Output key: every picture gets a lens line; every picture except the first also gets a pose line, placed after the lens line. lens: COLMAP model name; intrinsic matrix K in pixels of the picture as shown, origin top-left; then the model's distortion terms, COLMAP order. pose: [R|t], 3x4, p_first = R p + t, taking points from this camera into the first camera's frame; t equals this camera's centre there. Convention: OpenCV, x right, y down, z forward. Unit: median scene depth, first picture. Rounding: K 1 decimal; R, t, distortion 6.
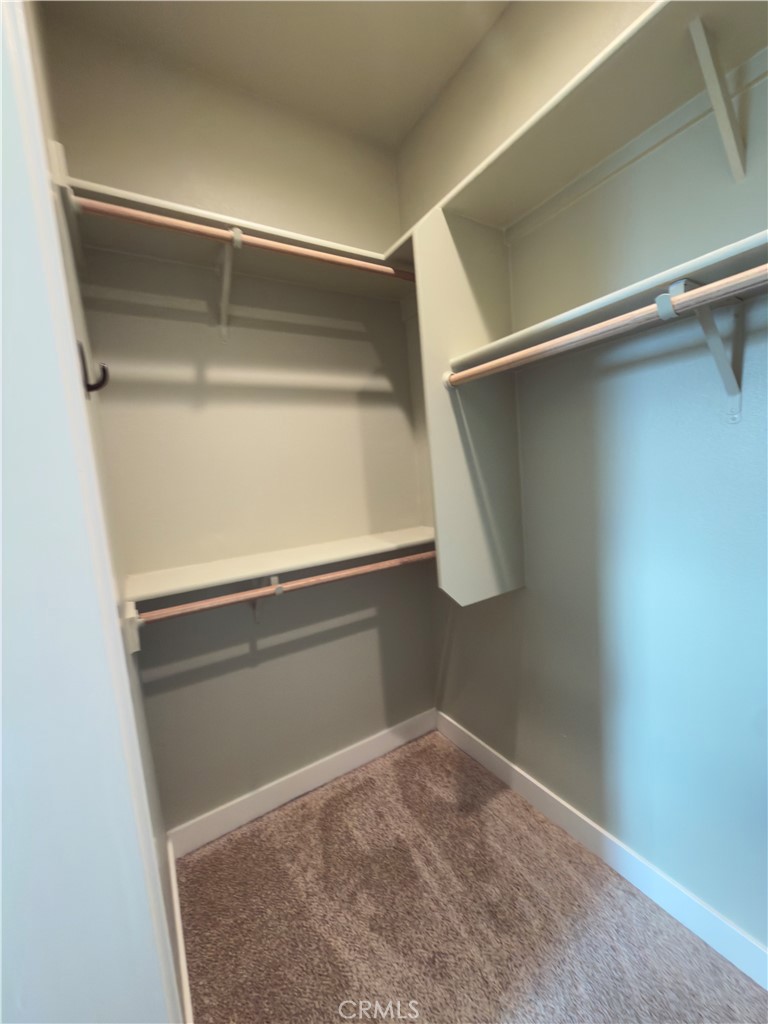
lens RADIAL K [[408.5, 0, 384.6], [0, 408.5, 511.2], [0, 0, 1]] dist [-0.000635, -0.000290]
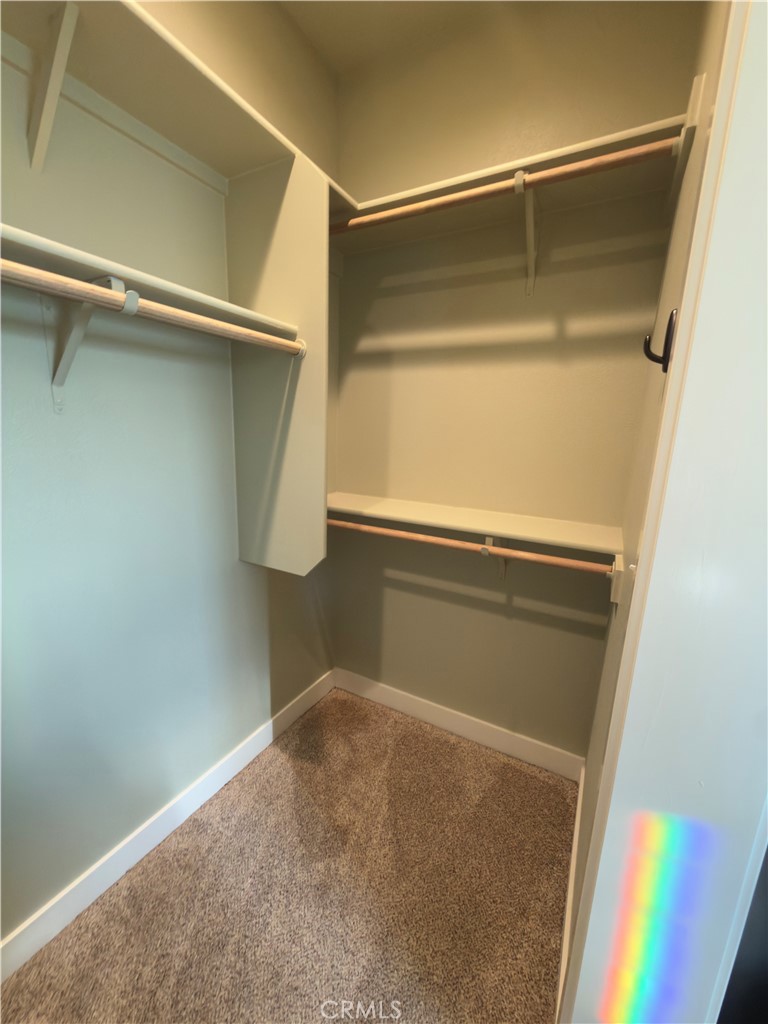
lens RADIAL K [[408.5, 0, 383.8], [0, 408.5, 517.9], [0, 0, 1]] dist [-0.000635, -0.000290]
pose [[0.488152, 0.274562, -0.828446, 0.483347], [-0.171031, 0.960917, 0.217687, -0.071633], [0.855836, 0.035426, 0.516032, 0.268227]]
